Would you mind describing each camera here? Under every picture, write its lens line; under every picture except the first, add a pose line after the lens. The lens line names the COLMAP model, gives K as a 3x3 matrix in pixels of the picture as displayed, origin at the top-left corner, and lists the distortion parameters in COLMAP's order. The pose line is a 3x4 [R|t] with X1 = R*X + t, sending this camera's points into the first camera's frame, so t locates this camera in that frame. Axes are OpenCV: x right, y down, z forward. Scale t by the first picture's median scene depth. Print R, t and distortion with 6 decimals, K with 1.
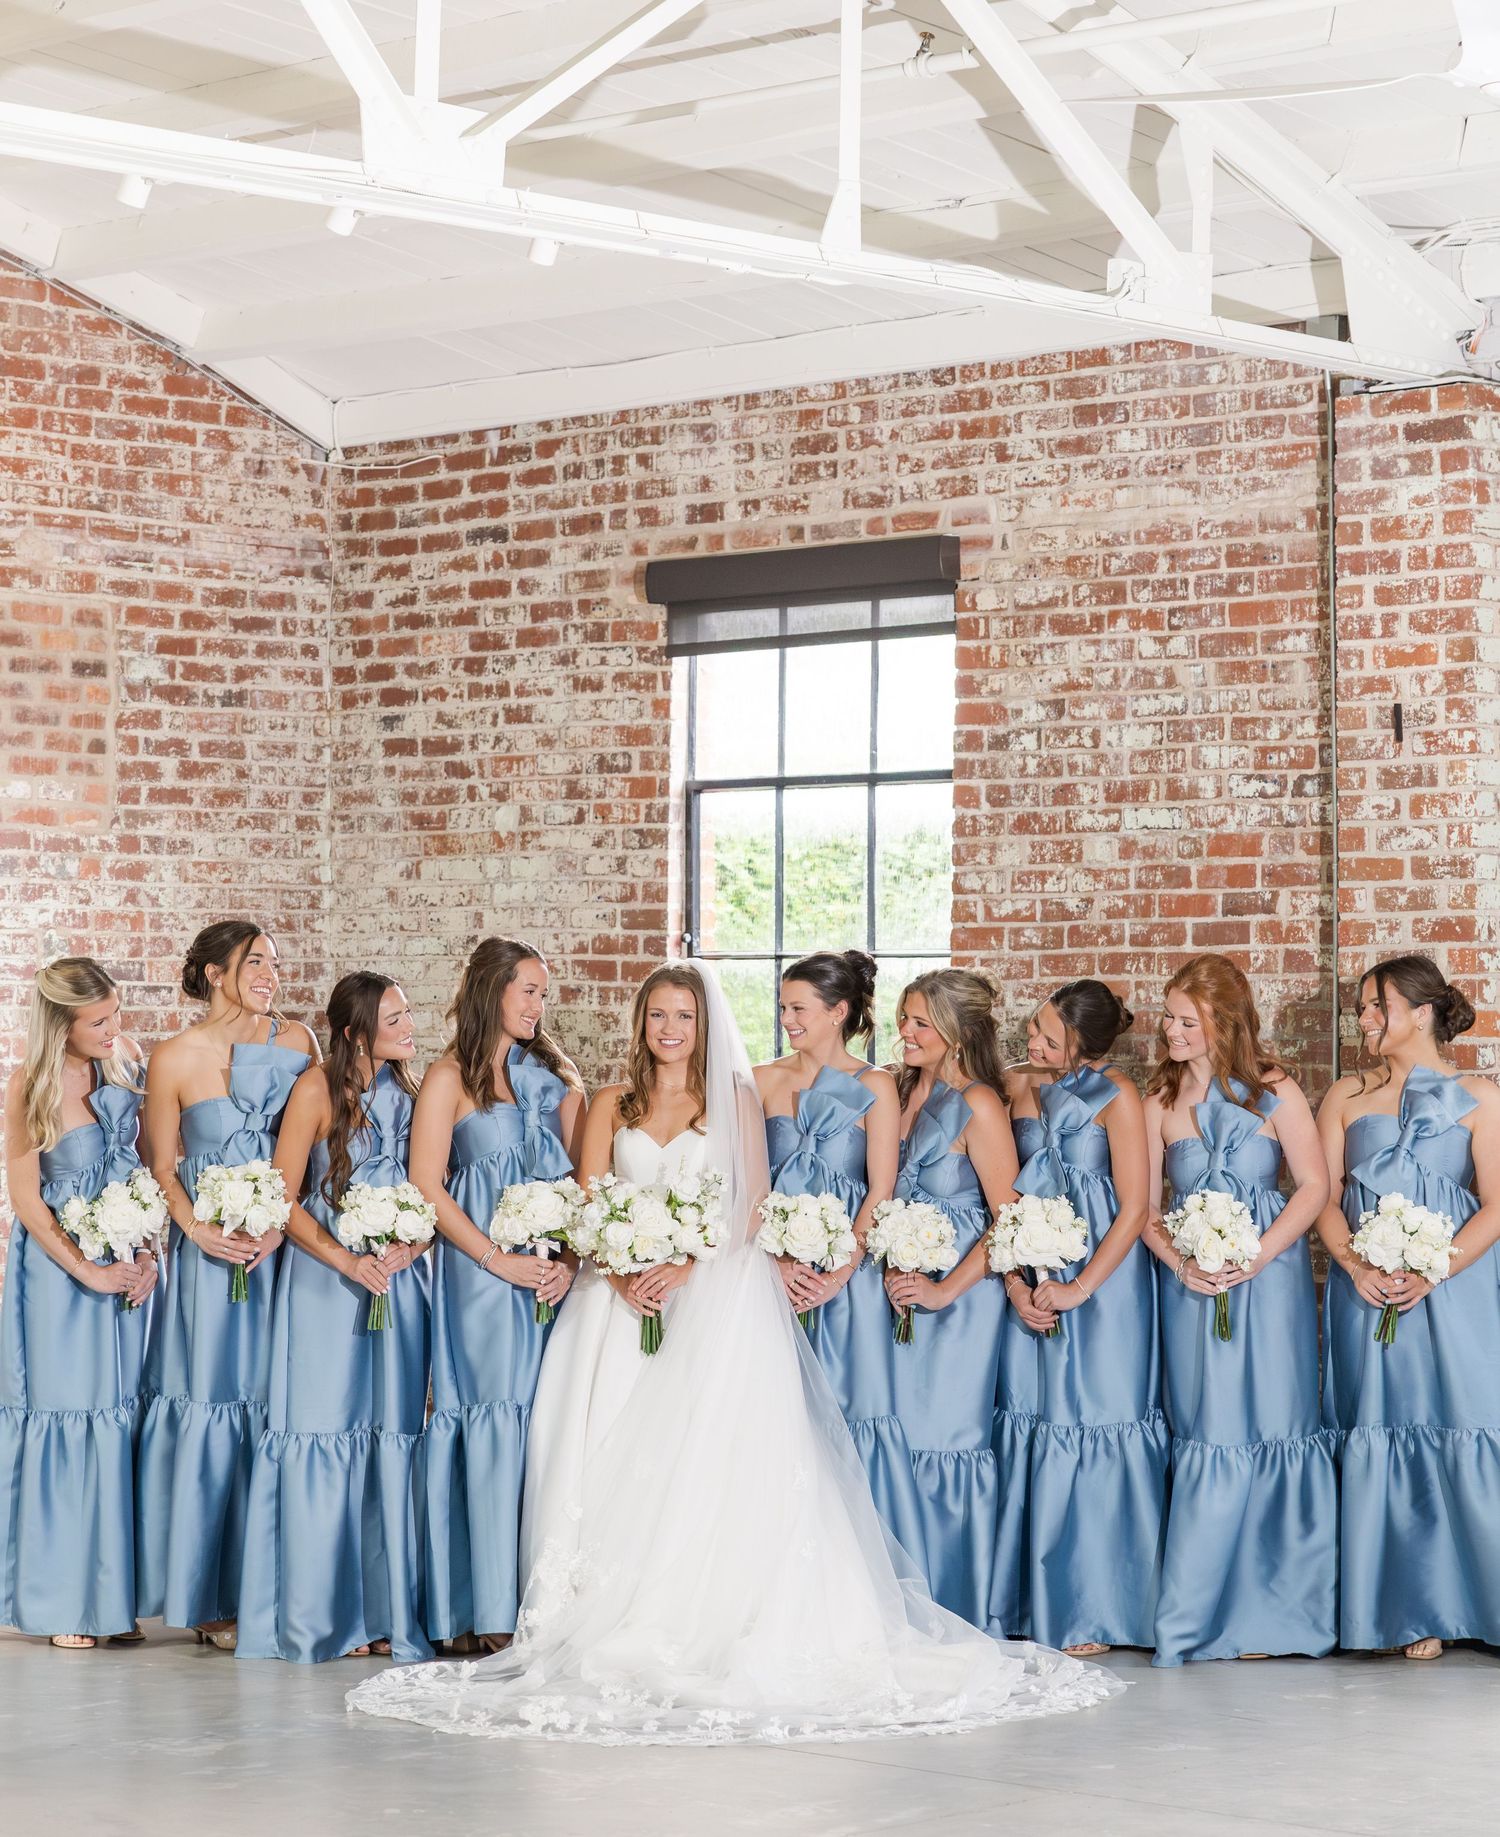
lens RADIAL K [[4882.8, 0, 756.3], [0, 4882.8, 915.1], [0, 0, 1]] dist [-0.139903, 0.282684]
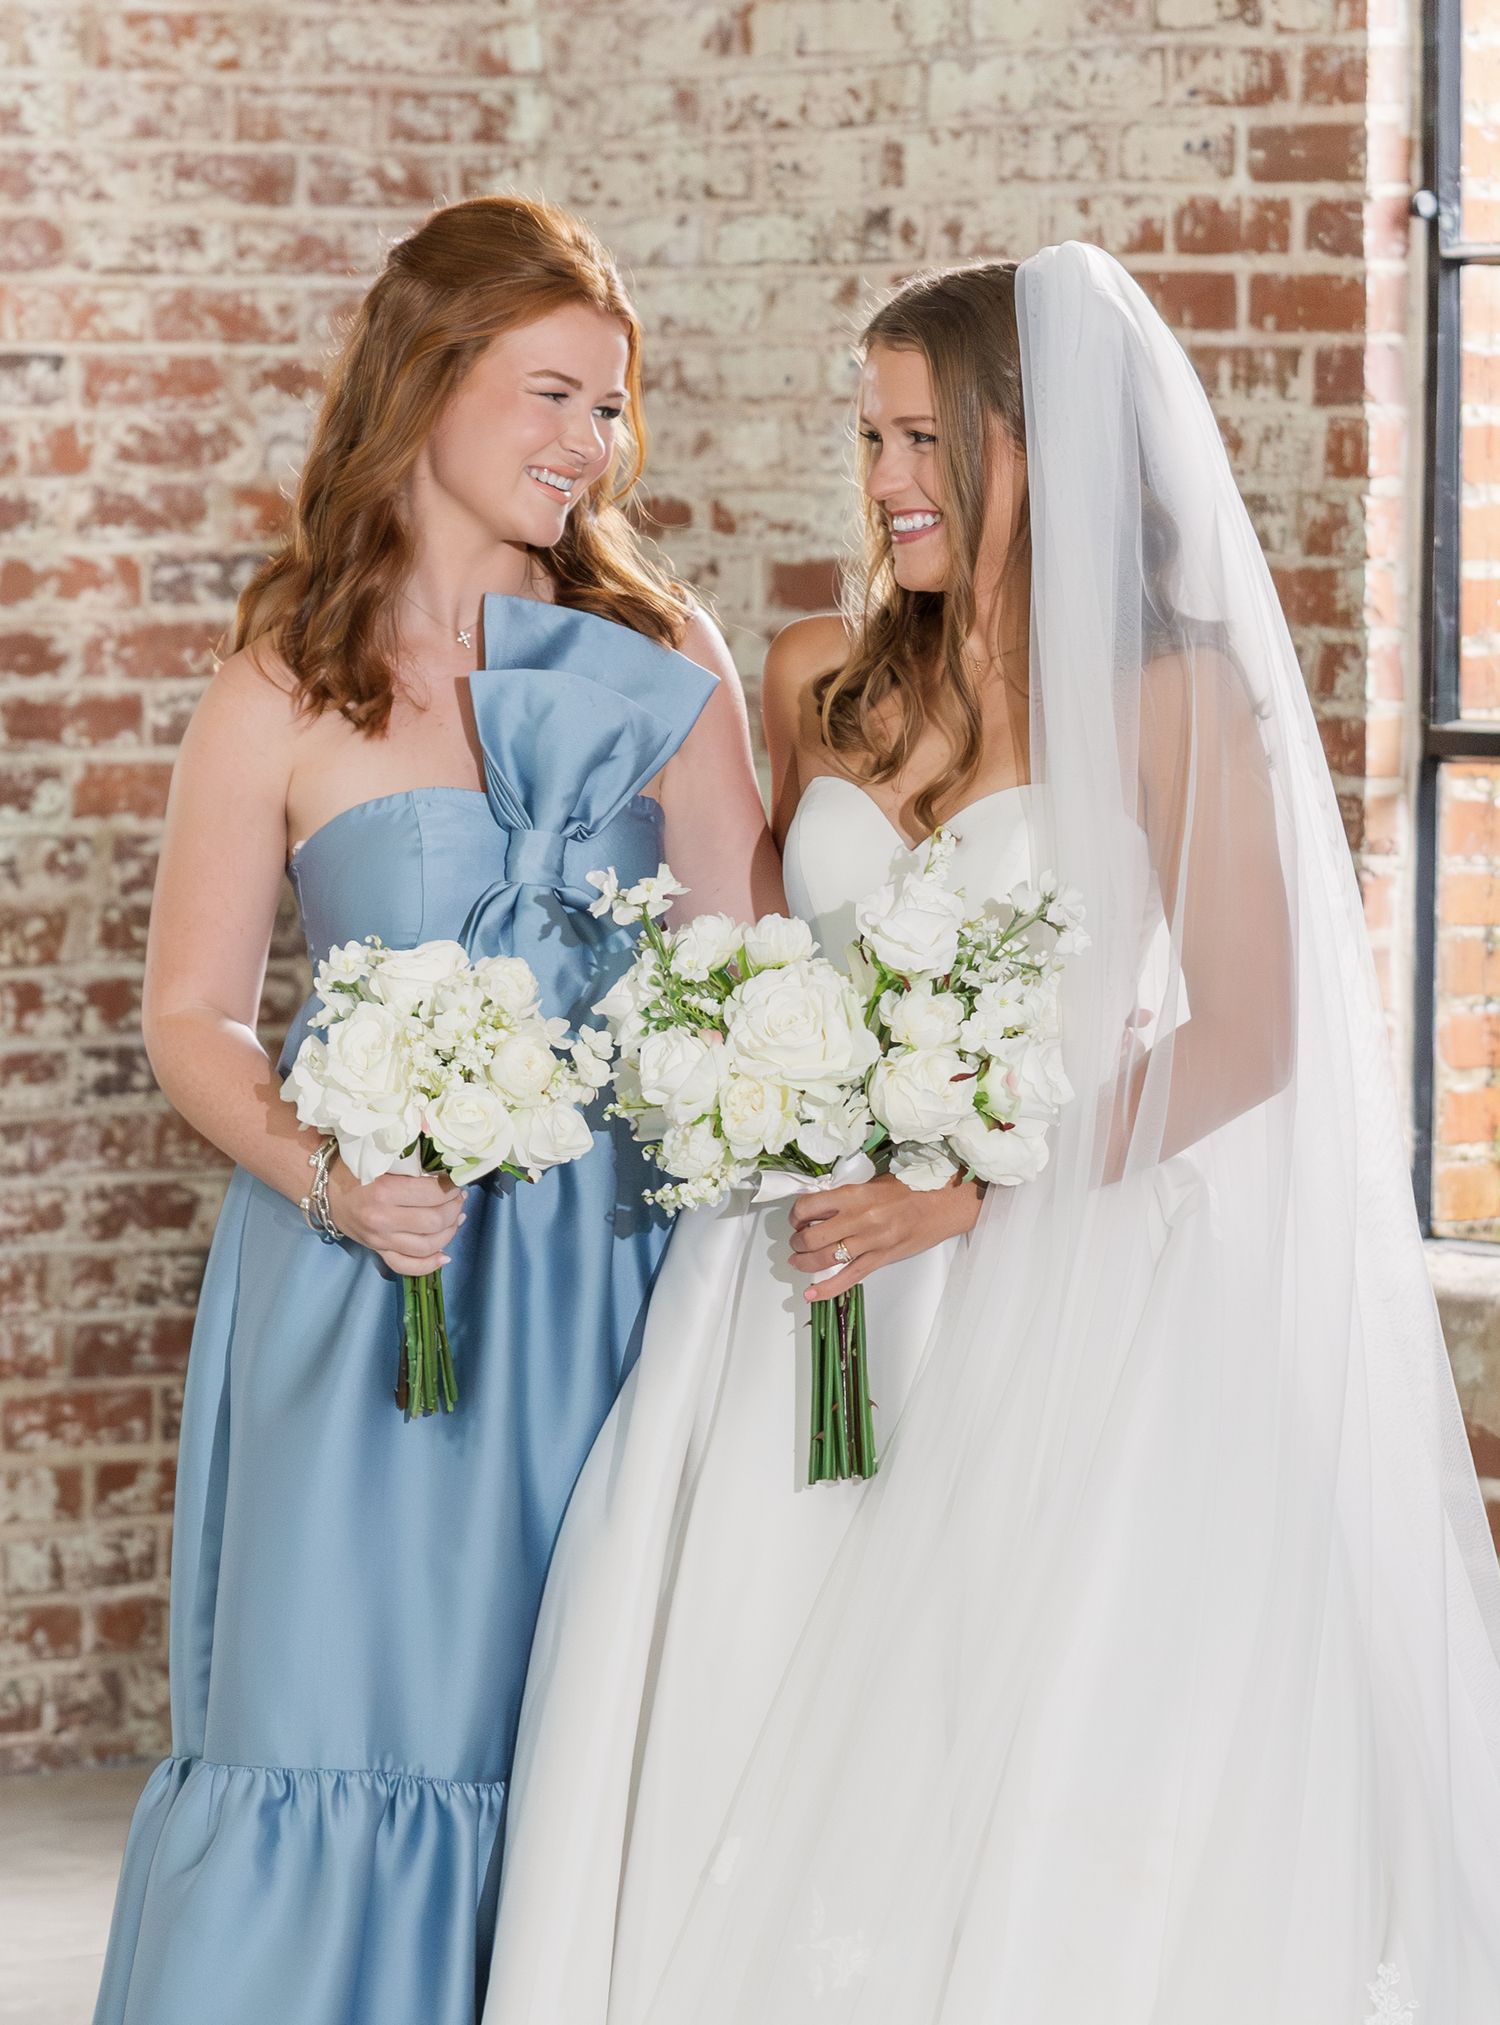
lens RADIAL K [[8800.2, 0, 750.0], [0, 8800.2, 1012.5], [0, 0, 1]] dist [-0.205670, 3.577228]
pose [[0.981796, 0.009295, -0.189713, 0.057265], [0.006646, 0.996509, 0.083219, 0.009529], [0.189825, -0.082965, 0.978306, 0.366146]]
